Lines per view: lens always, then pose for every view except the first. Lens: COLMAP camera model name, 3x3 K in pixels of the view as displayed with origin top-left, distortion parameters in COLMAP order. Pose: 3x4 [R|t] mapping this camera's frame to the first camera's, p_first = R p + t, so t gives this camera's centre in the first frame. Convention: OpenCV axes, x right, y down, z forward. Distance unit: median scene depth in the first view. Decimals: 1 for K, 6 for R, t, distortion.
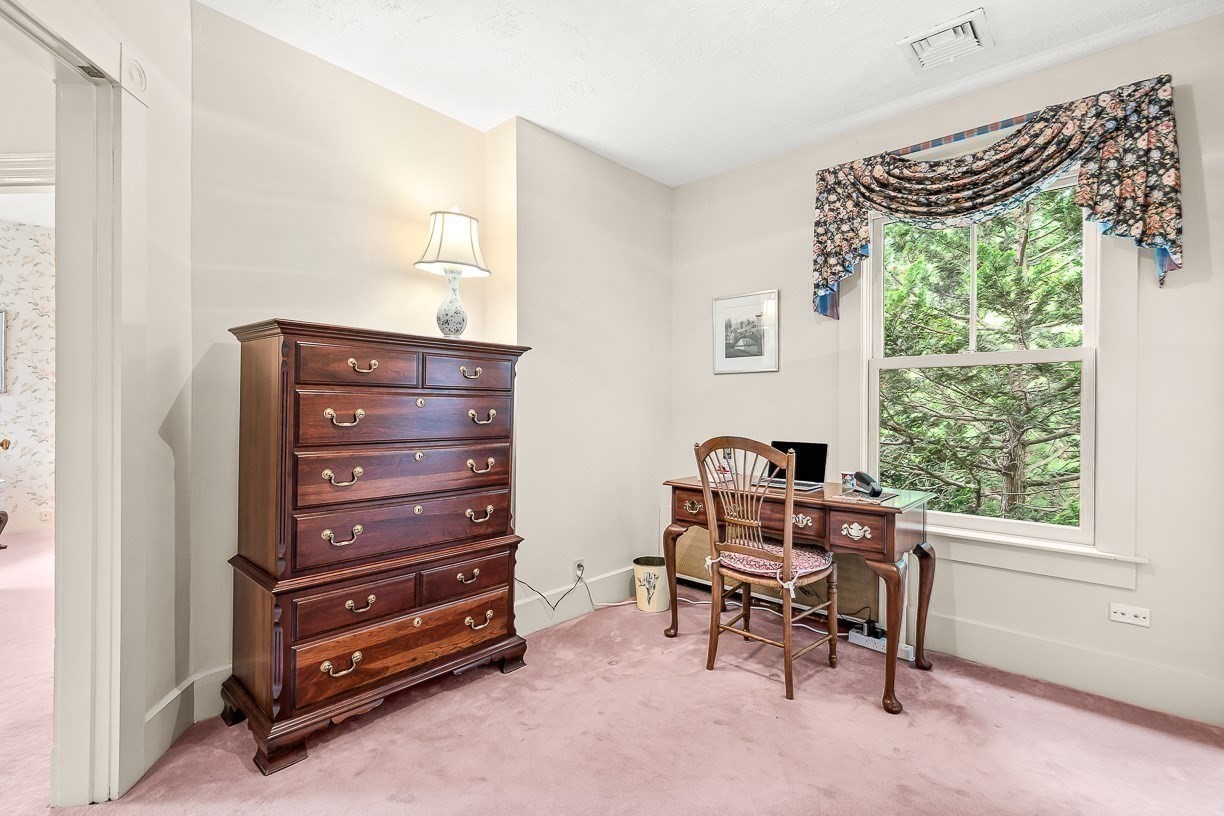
lens RADIAL K [[568.4, 0, 616.3], [0, 568.4, 413.3], [0, 0, 1]] dist [-0.001048, -0.000284]
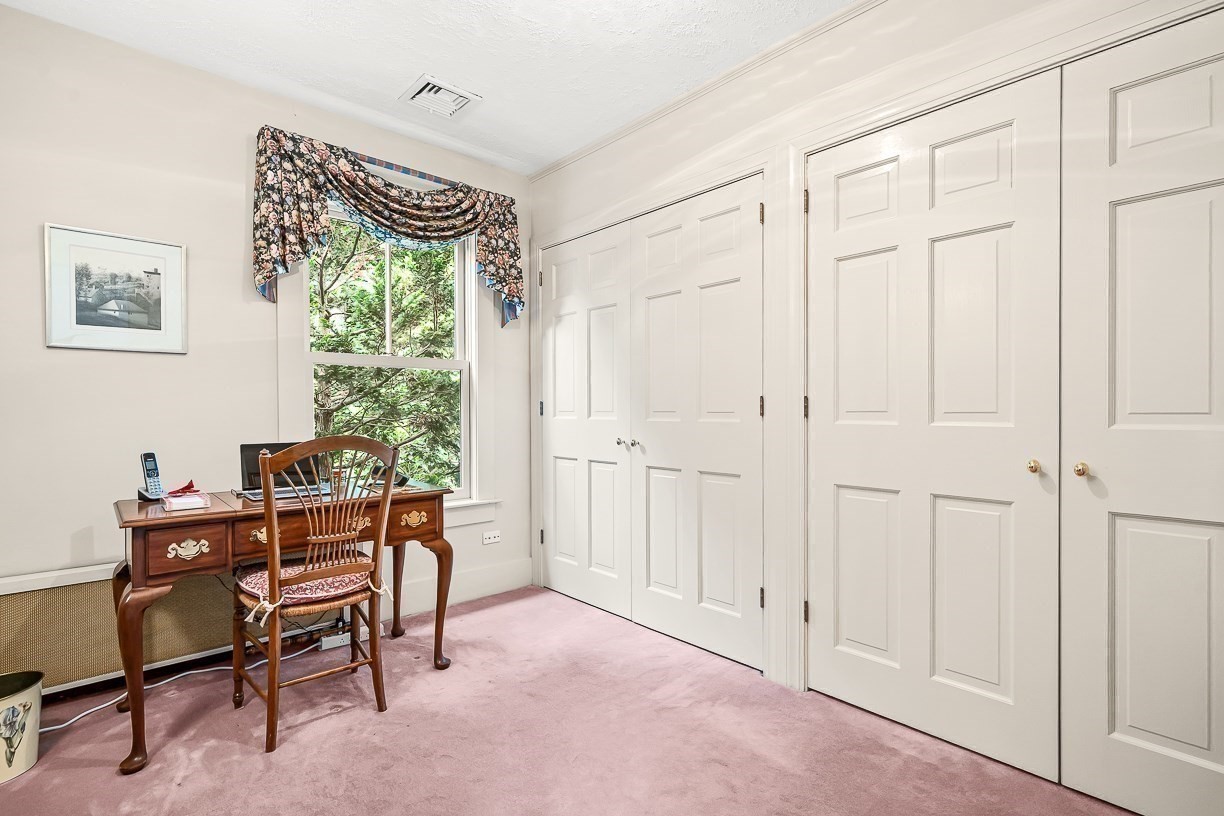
lens RADIAL K [[568.4, 0, 616.3], [0, 568.4, 413.3], [0, 0, 1]] dist [-0.001048, -0.000284]
pose [[0.085876, -0.016697, 0.996166, -0.530532], [0.010283, 0.999821, 0.015872, -0.002003], [-0.996253, 0.008880, 0.086032, 0.471033]]
